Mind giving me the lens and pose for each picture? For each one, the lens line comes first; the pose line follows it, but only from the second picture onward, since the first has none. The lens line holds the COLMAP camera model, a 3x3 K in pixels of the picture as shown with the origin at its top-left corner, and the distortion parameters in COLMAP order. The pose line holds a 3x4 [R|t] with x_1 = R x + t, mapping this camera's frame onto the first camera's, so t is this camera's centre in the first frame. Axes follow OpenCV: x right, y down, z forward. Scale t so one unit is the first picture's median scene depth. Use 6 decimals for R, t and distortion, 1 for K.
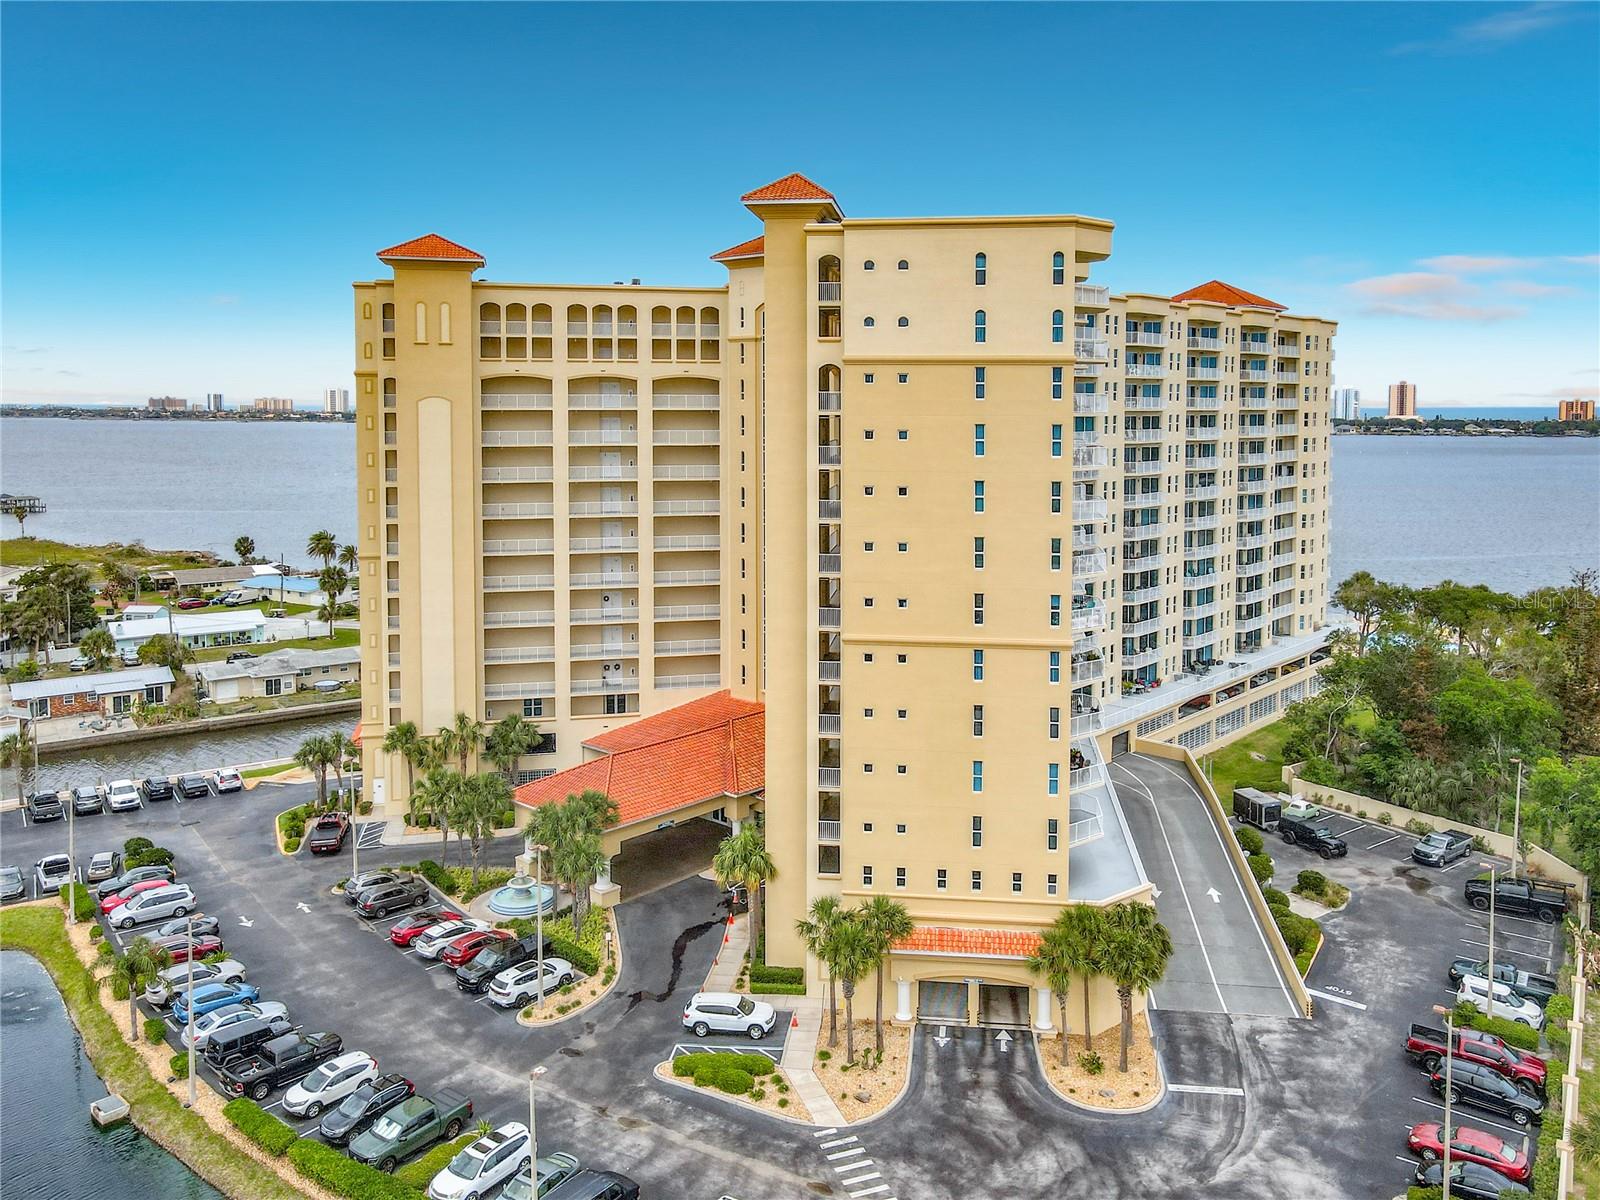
lens RADIAL K [[1193.7, 0, 790.1], [0, 1193.7, 500.3], [0, 0, 1]] dist [0.007041, 0.008749]
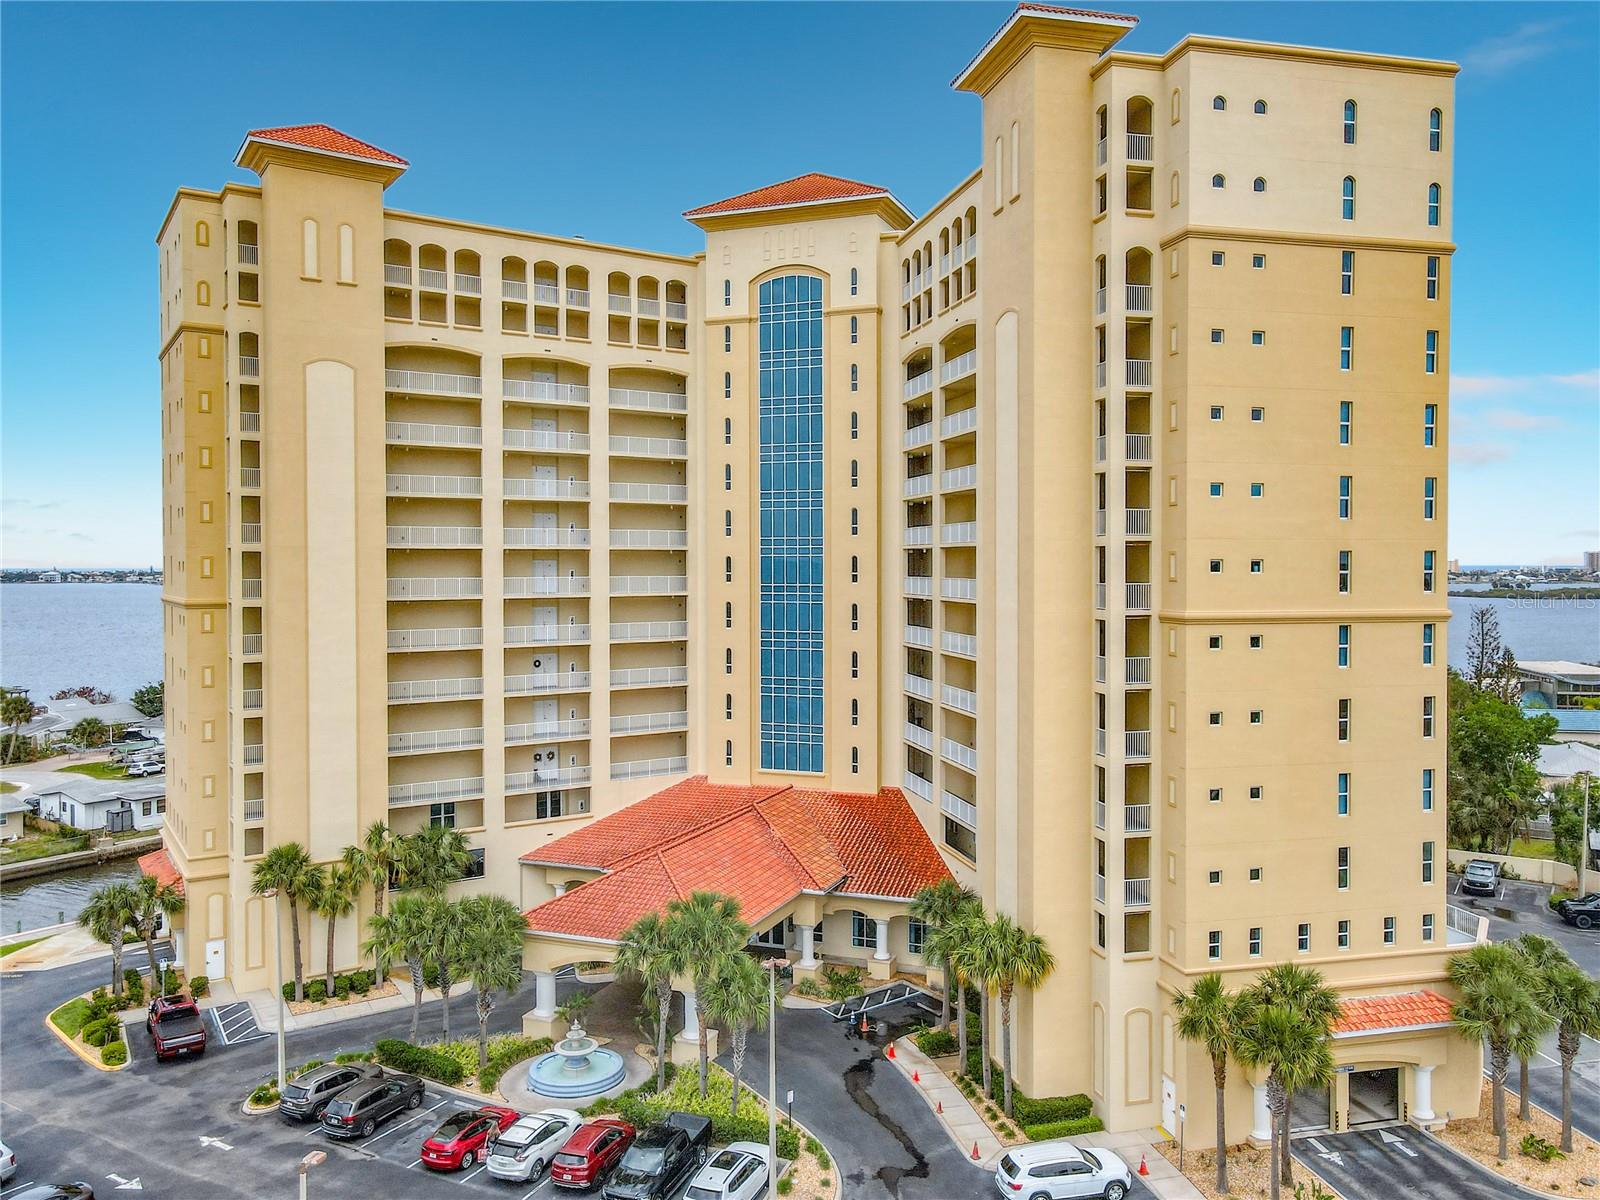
lens RADIAL K [[1193.7, 0, 798.6], [0, 1193.7, 600.9], [0, 0, 1]] dist [0.007041, 0.008749]
pose [[0.935976, -0.014771, 0.351753, -0.331726], [0.030687, 0.998740, -0.039714, 0.098363], [-0.350723, 0.047965, 0.935250, 0.311098]]
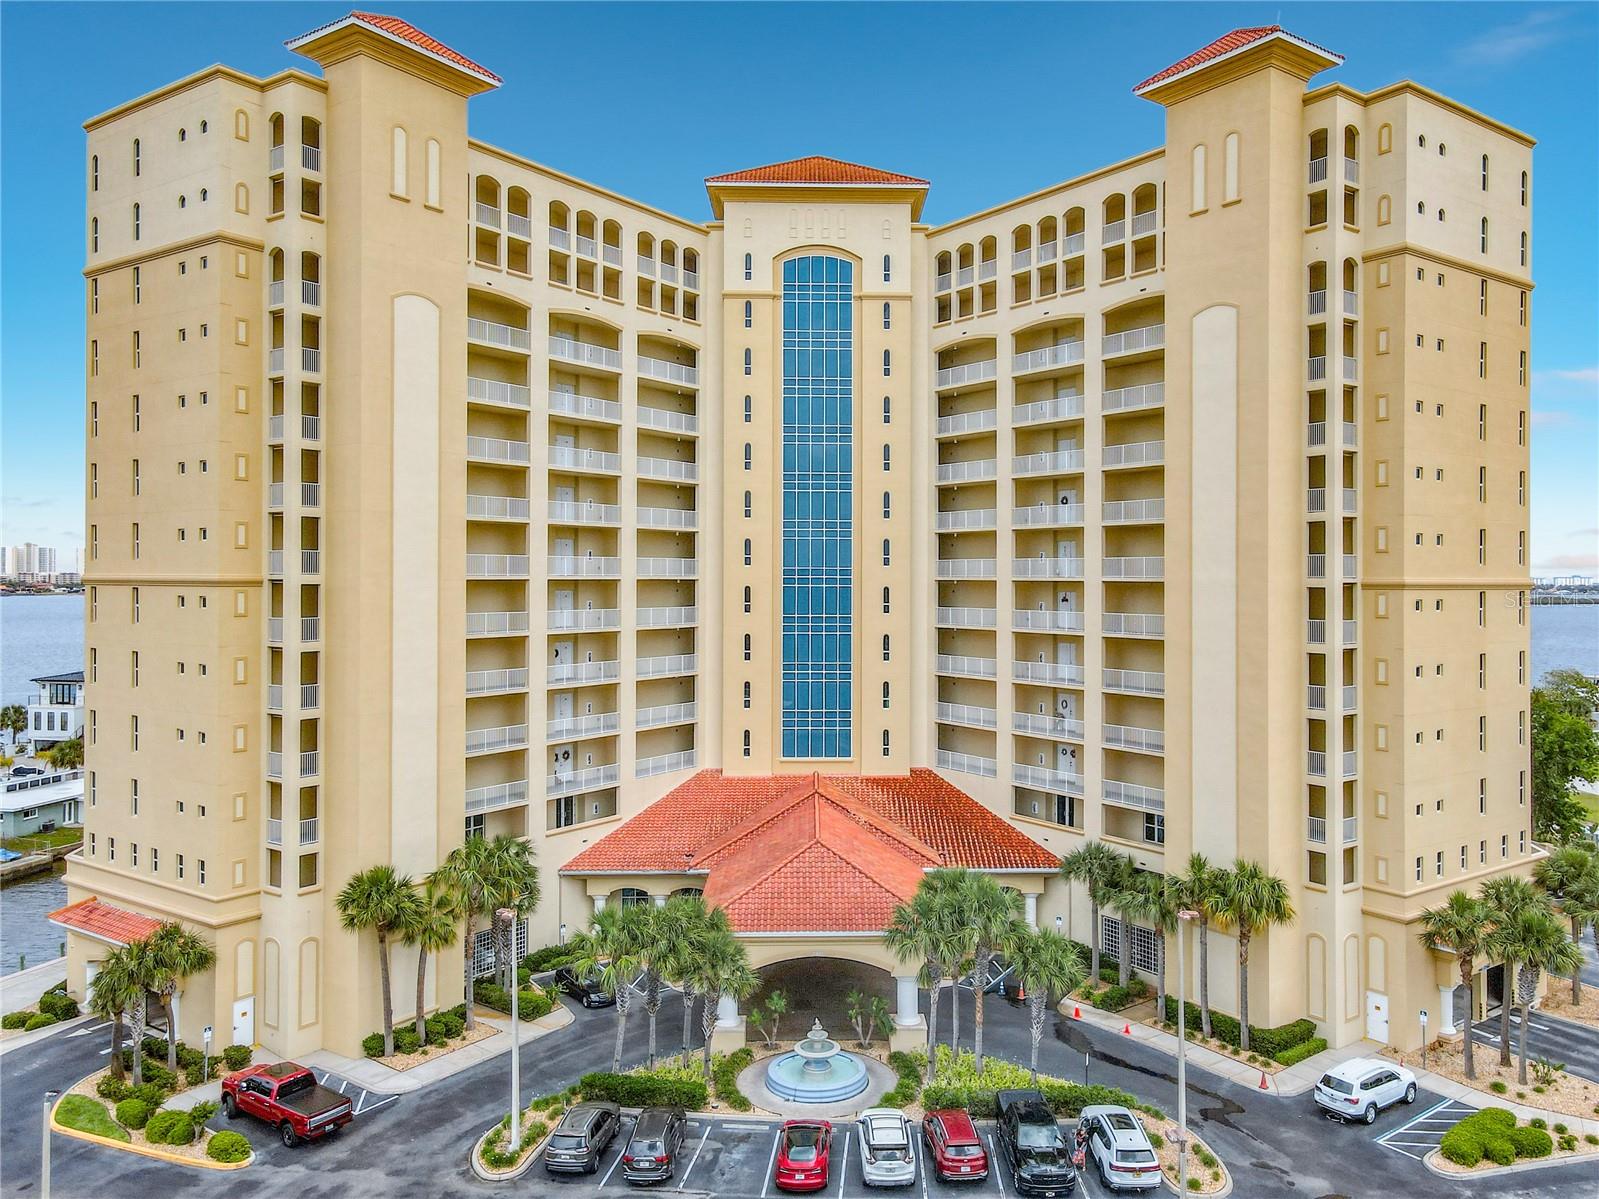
lens RADIAL K [[1193.0, 0, 816.1], [0, 1193.0, 585.9], [0, 0, 1]] dist [0.007041, 0.008749]
pose [[0.734176, -0.004535, 0.678944, -0.632312], [0.050466, 0.997576, -0.047908, 0.105991], [-0.677081, 0.069437, 0.732625, 0.514981]]
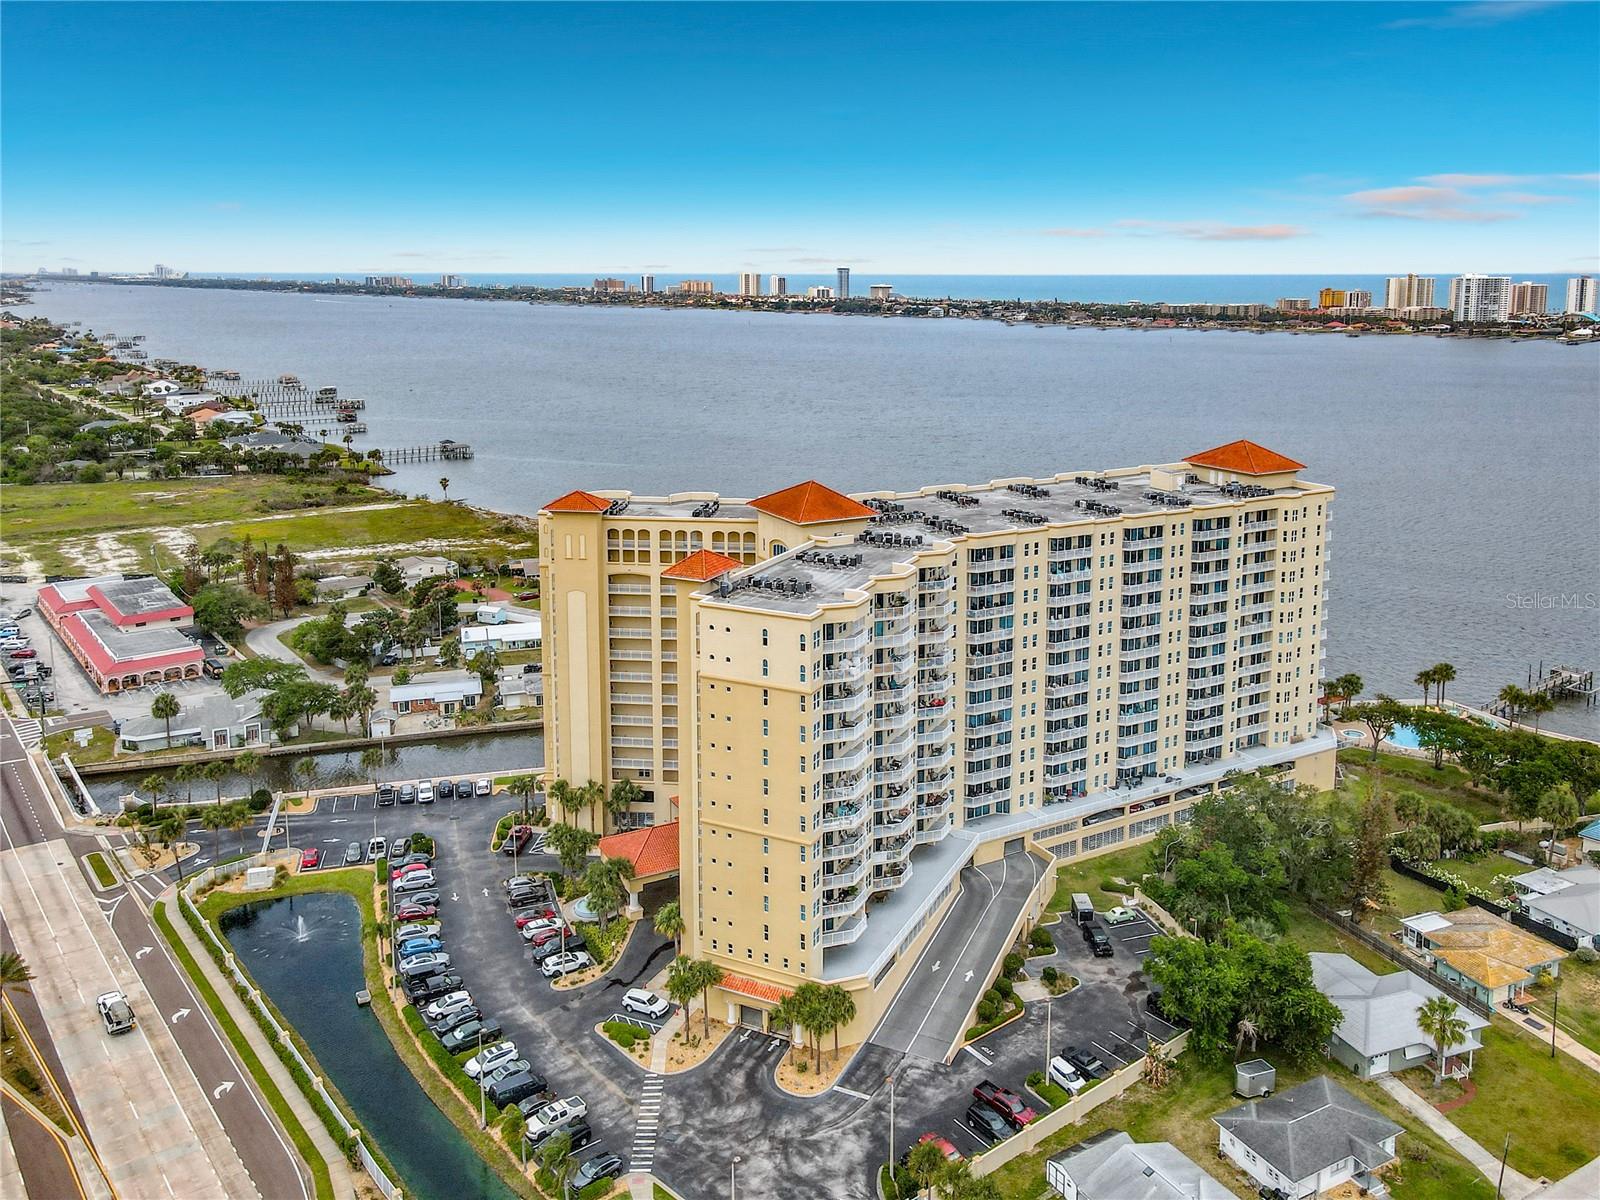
lens RADIAL K [[1193.7, 0, 801.6], [0, 1193.7, 478.3], [0, 0, 1]] dist [0.007041, 0.008749]
pose [[0.949340, 0.046948, -0.310725, 0.574410], [-0.021818, 0.996239, 0.083862, -0.441603], [0.313494, -0.072834, 0.946793, -0.517372]]
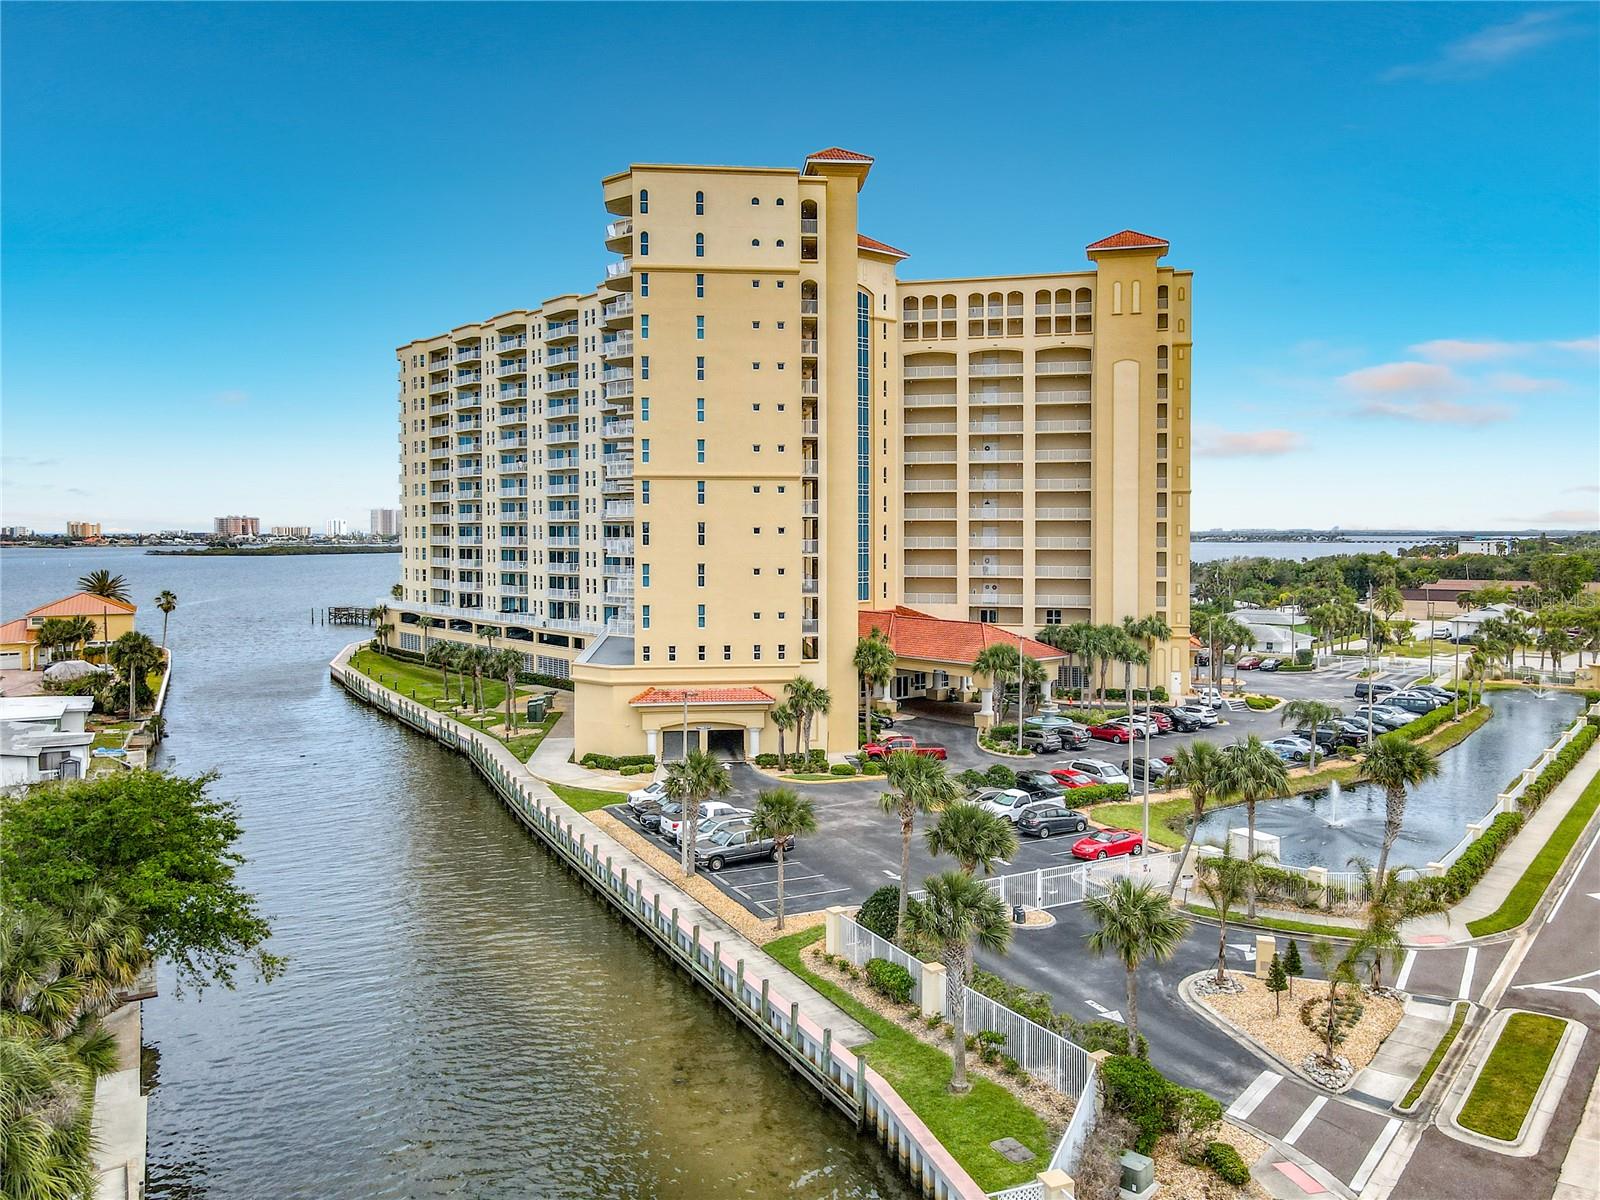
lens RADIAL K [[1193.7, 0, 818.7], [0, 1193.7, 579.4], [0, 0, 1]] dist [0.007041, 0.008749]
pose [[0.131742, -0.043336, 0.990336, -1.491987], [0.079538, 0.996285, 0.033015, 0.114535], [-0.988088, 0.074420, 0.134700, 1.037076]]
